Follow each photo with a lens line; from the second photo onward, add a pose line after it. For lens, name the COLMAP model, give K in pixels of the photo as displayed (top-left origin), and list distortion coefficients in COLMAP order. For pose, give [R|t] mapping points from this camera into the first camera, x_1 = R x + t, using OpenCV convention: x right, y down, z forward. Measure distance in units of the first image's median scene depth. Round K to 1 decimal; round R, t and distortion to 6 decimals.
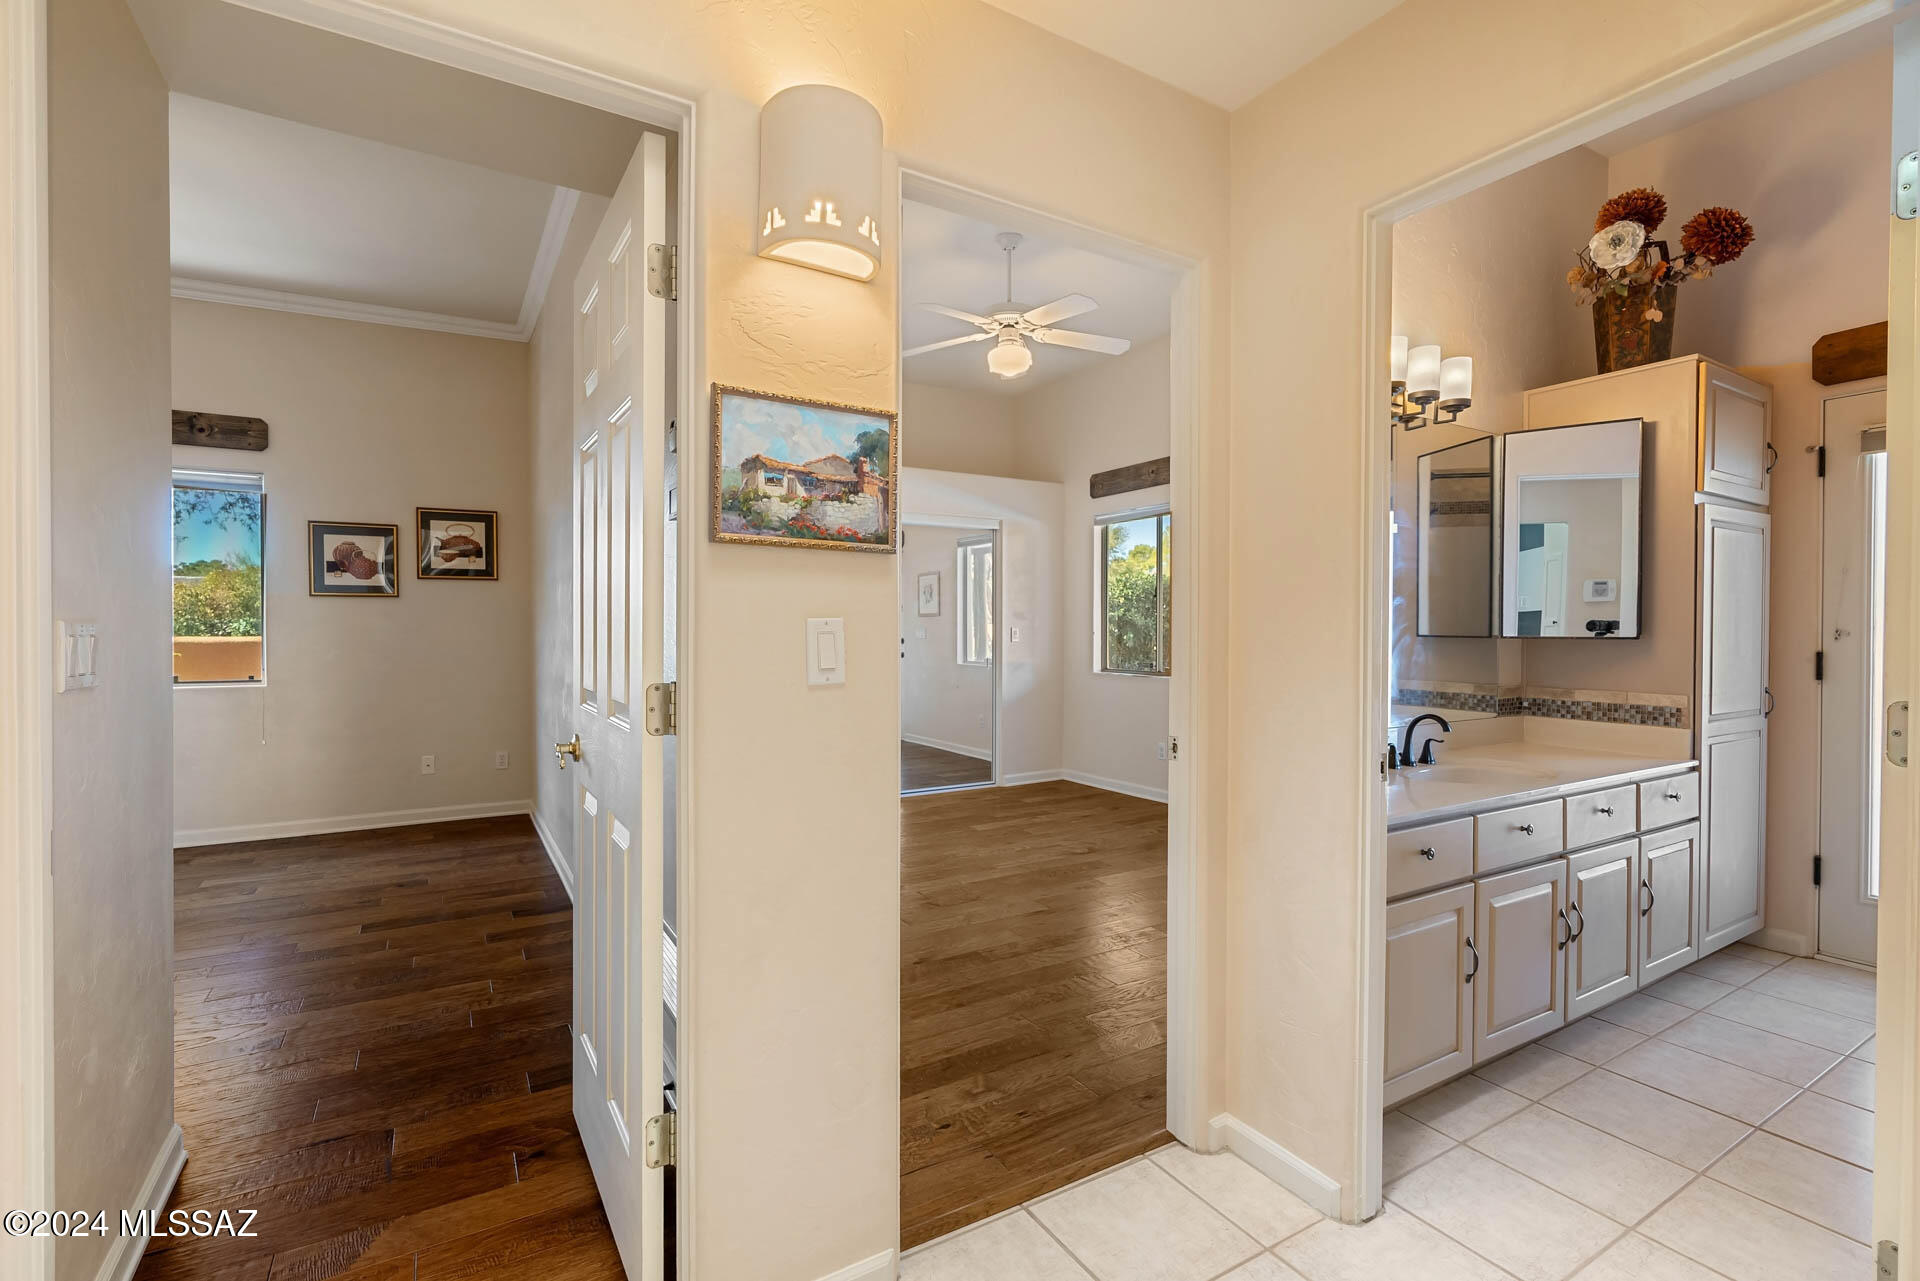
lens RADIAL K [[870.6, 0, 957.0], [0, 870.6, 640.8], [0, 0, 1]] dist [-0.002392, 0.002022]
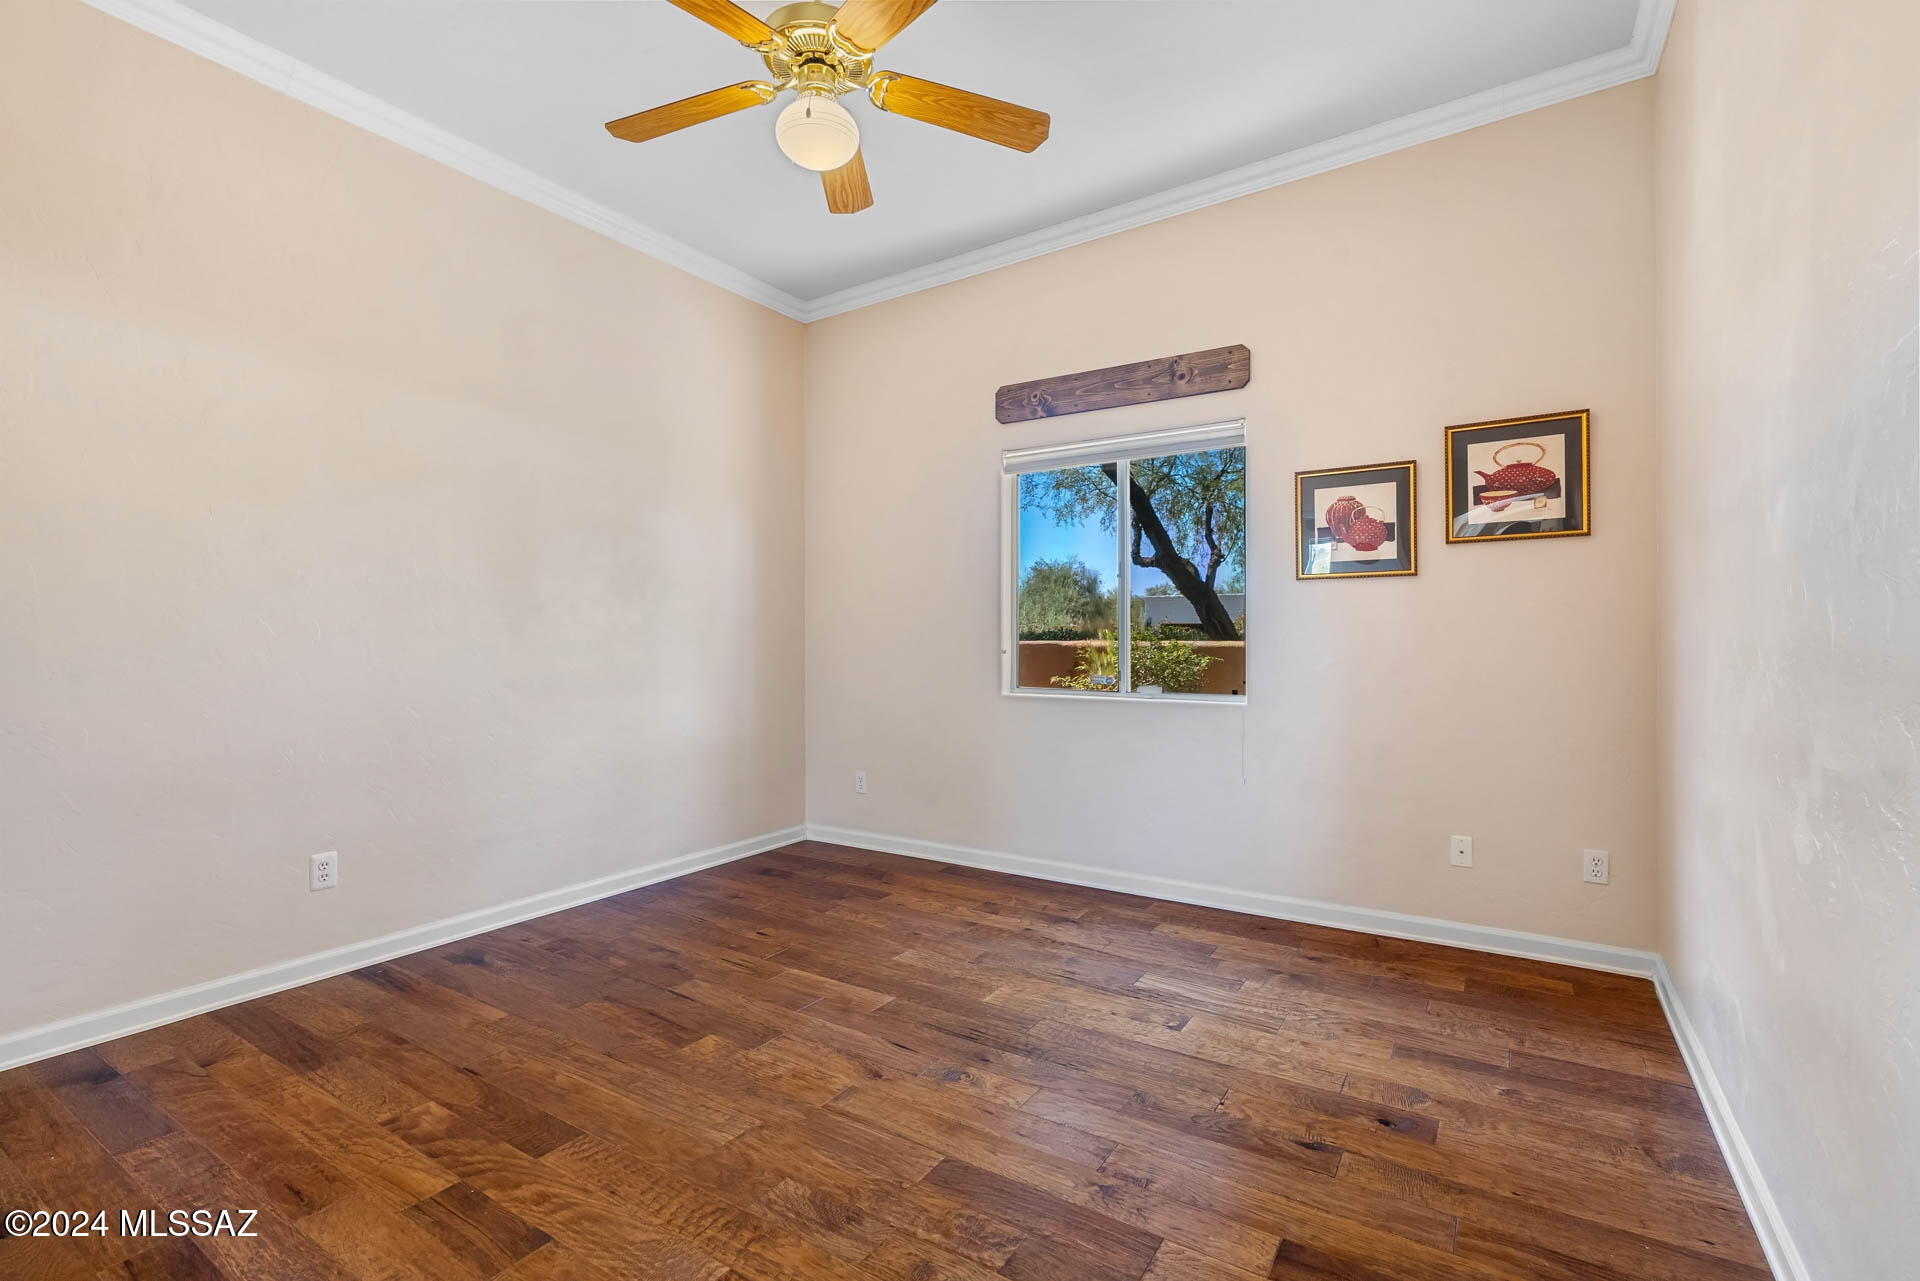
lens RADIAL K [[870.6, 0, 957.6], [0, 870.6, 639.1], [0, 0, 1]] dist [-0.002392, 0.002022]
pose [[0.448313, -0.000620, -0.893876, -0.220441], [-0.009638, 0.999938, -0.005527, 0.002545], [0.893825, 0.011093, 0.448280, 0.406776]]
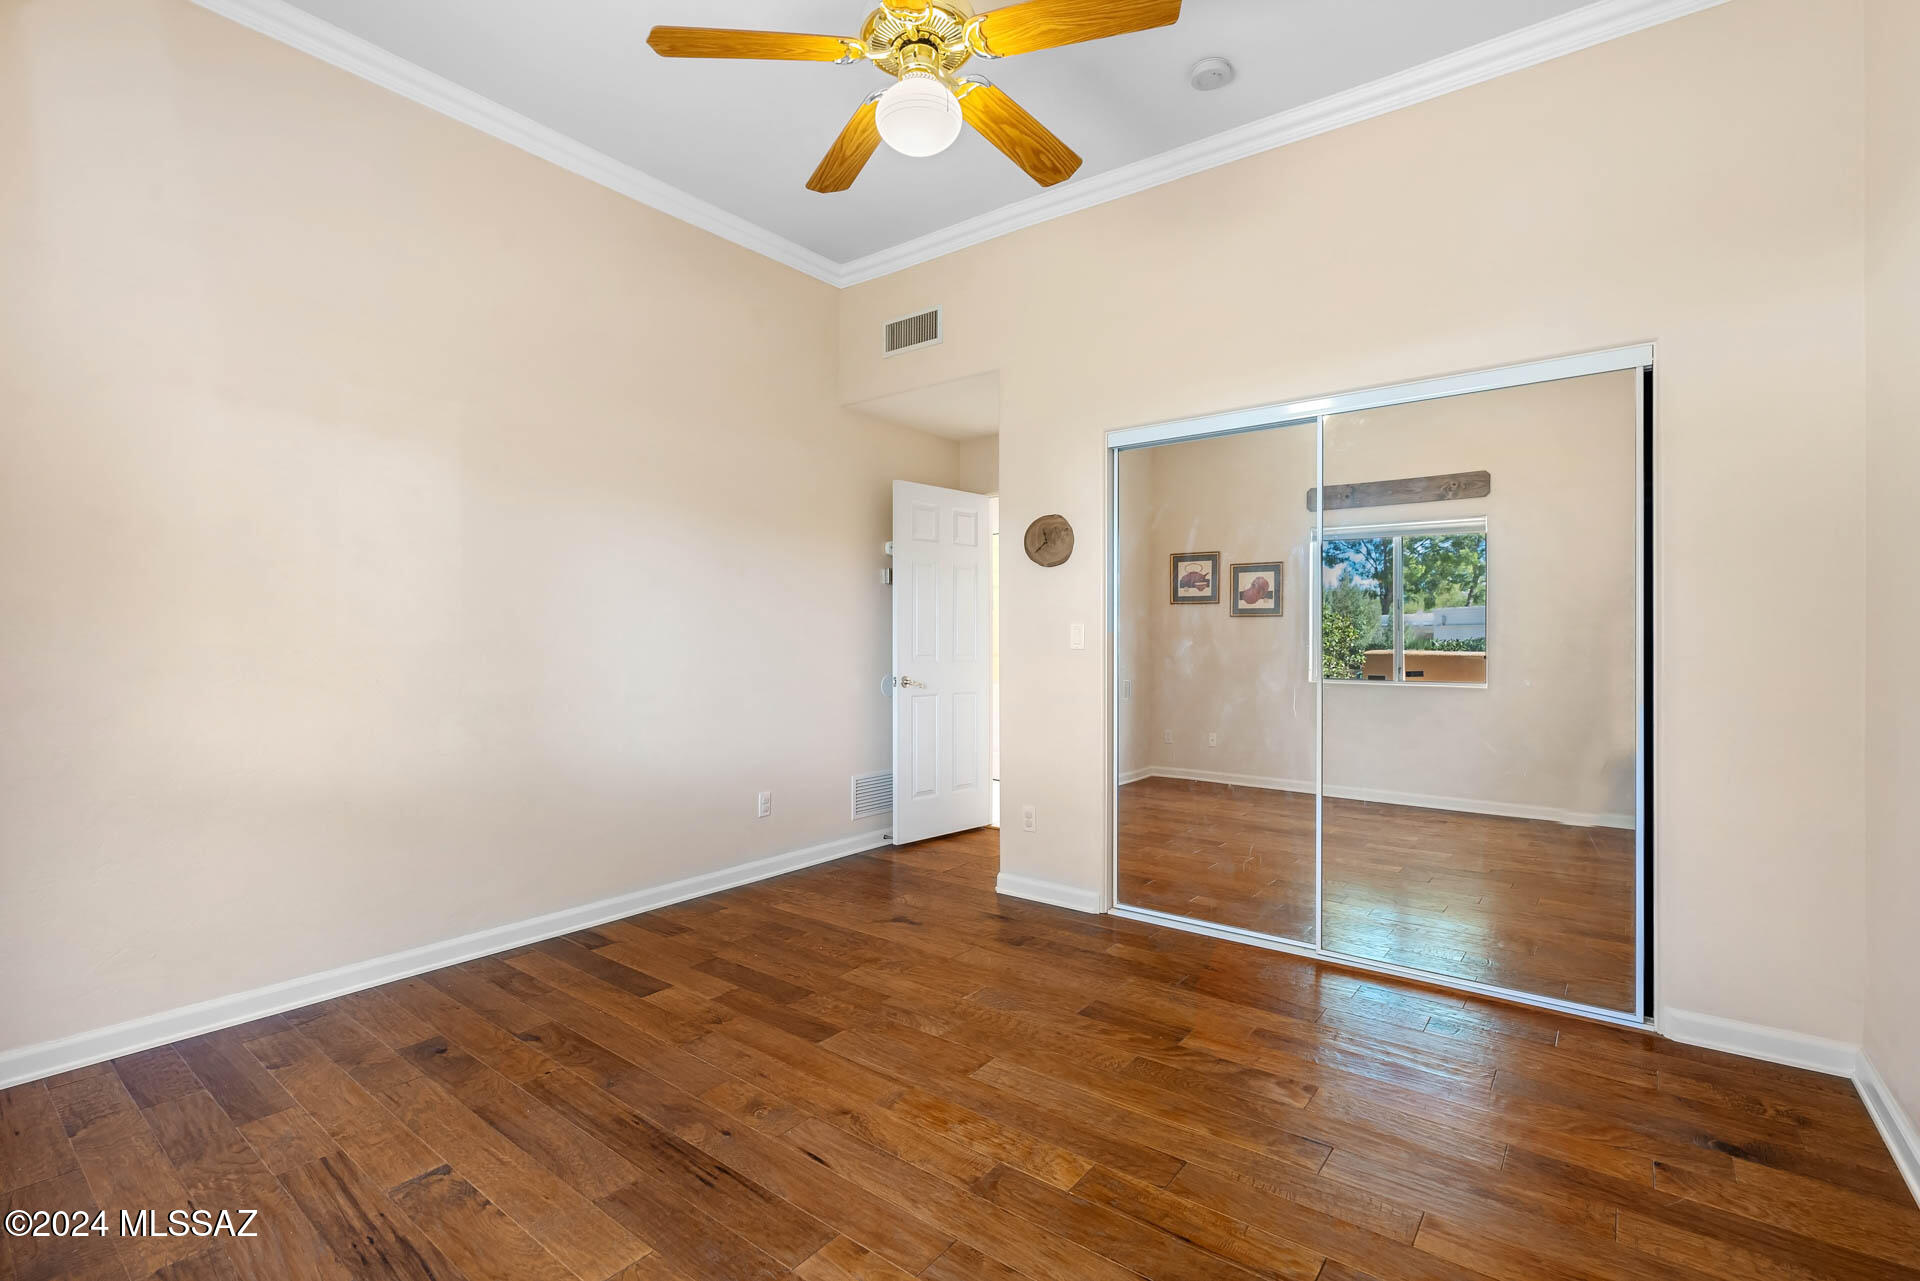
lens RADIAL K [[870.6, 0, 959.9], [0, 870.6, 639.6], [0, 0, 1]] dist [-0.002392, 0.002022]
pose [[-0.366495, -0.002326, 0.930417, -1.000312], [0.009861, 0.999931, 0.006384, -0.003270], [-0.930368, 0.011514, -0.366446, 0.662291]]
